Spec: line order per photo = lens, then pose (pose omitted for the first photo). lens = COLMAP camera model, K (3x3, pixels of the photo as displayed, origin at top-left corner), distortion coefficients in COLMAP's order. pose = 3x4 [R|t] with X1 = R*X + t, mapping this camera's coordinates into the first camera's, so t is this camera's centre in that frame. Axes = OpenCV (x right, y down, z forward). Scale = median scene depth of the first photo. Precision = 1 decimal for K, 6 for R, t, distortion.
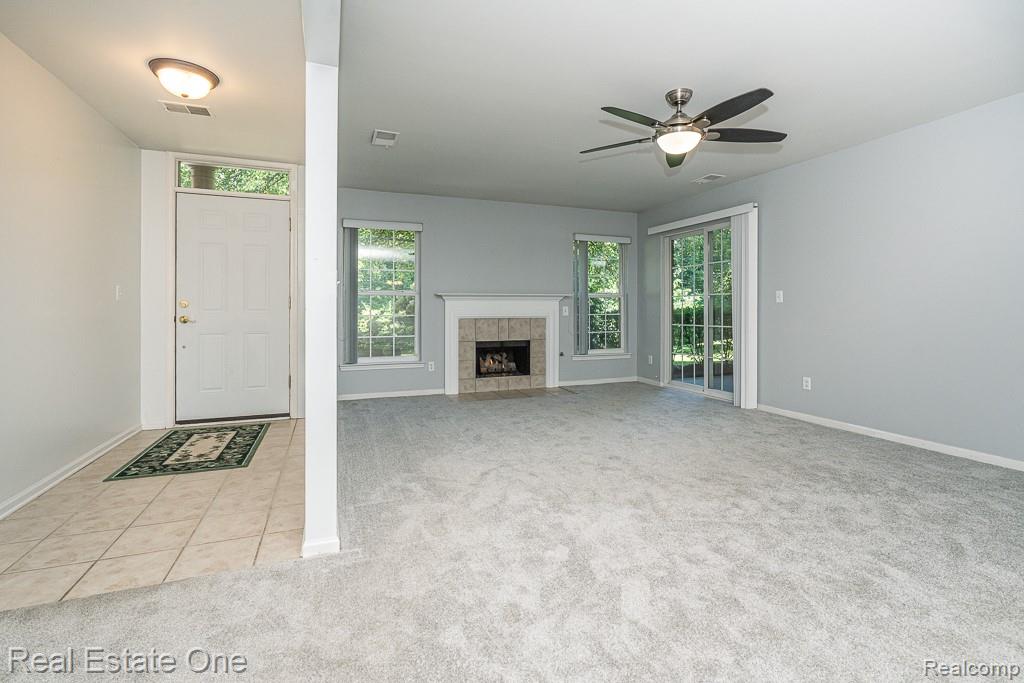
lens RADIAL K [[478.4, 0, 516.5], [0, 478.4, 303.4], [0, 0, 1]] dist [-0.005540, -0.000600]
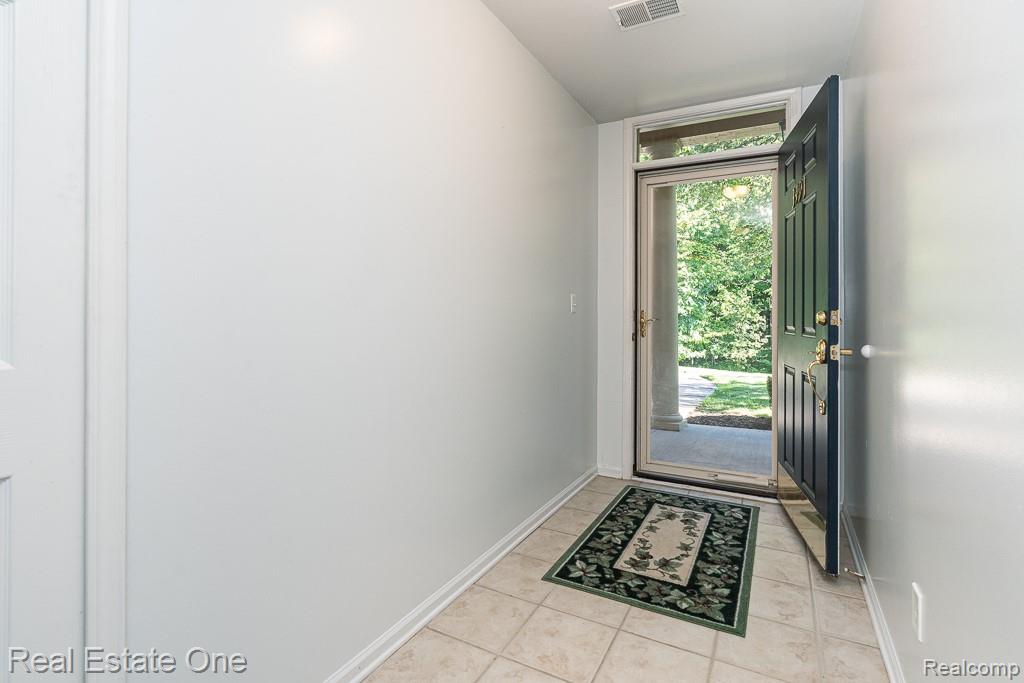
lens RADIAL K [[478.4, 0, 531.8], [0, 478.4, 313.0], [0, 0, 1]] dist [-0.005540, -0.000600]
pose [[0.669013, 0.006584, -0.743222, -0.316446], [-0.000074, 0.999961, 0.008792, -0.013779], [0.743251, -0.005827, 0.668987, 0.455086]]
